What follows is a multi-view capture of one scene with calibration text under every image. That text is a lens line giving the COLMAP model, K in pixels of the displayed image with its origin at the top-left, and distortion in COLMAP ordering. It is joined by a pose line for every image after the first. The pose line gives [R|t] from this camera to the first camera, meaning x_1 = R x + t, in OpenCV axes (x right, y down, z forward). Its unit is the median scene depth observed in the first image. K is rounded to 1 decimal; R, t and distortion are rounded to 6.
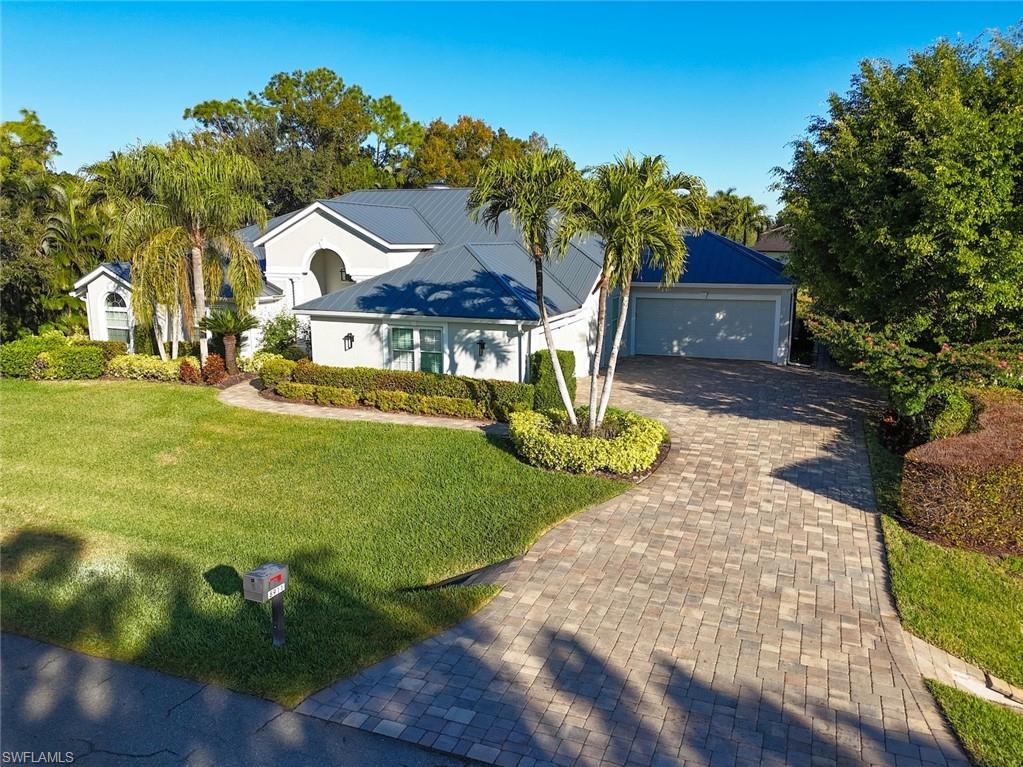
lens RADIAL K [[790.7, 0, 511.5], [0, 790.7, 383.5], [0, 0, 1]] dist [0.005073, -0.082298]
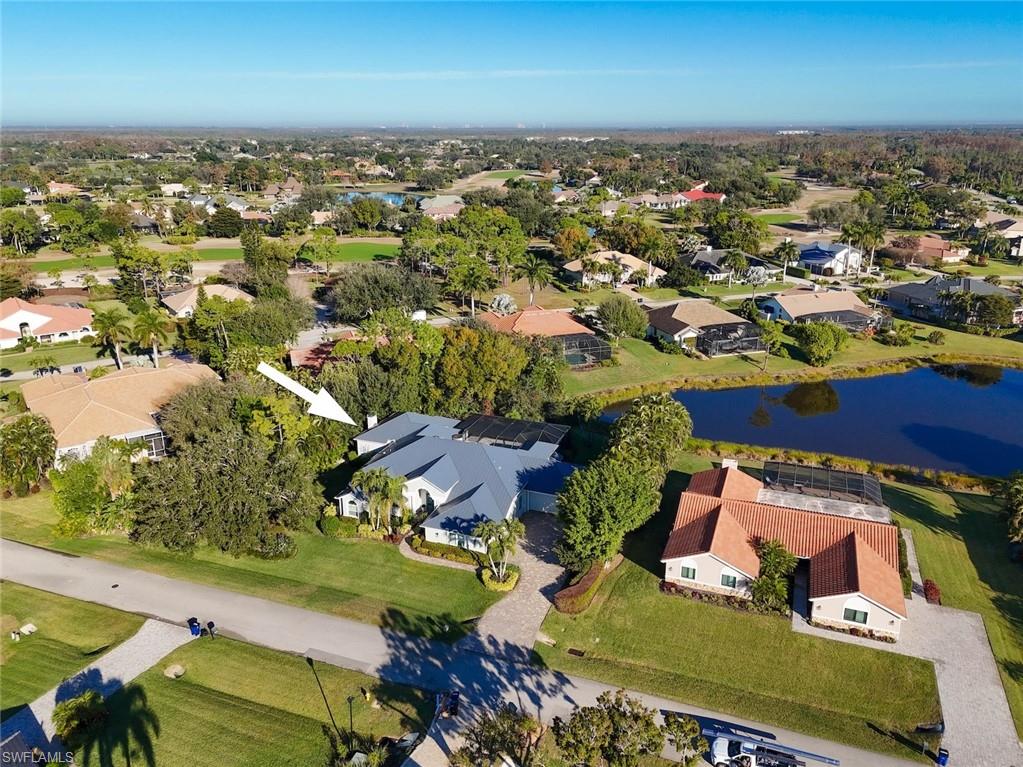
lens RADIAL K [[763.8, 0, 511.5], [0, 763.8, 383.5], [0, 0, 1]] dist [0.077285, -0.082695]
pose [[0.998768, 0.022397, 0.044277, -0.045035], [-0.028023, 0.991008, 0.130833, -1.258537], [-0.040948, -0.131913, 0.990415, -2.461653]]
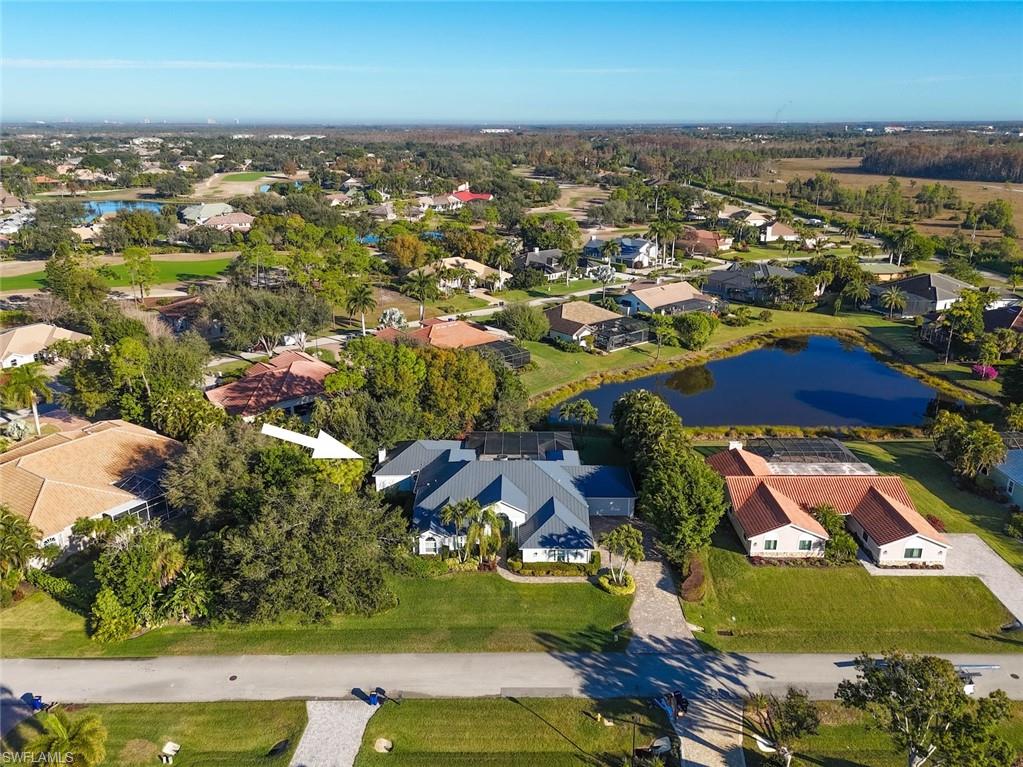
lens RADIAL K [[763.8, 0, 511.5], [0, 763.8, 383.5], [0, 0, 1]] dist [0.077285, -0.082695]
pose [[0.921038, -0.091610, 0.378546, -1.674697], [0.042124, 0.989673, 0.137015, -1.399994], [-0.387188, -0.110250, 0.915385, -2.210622]]
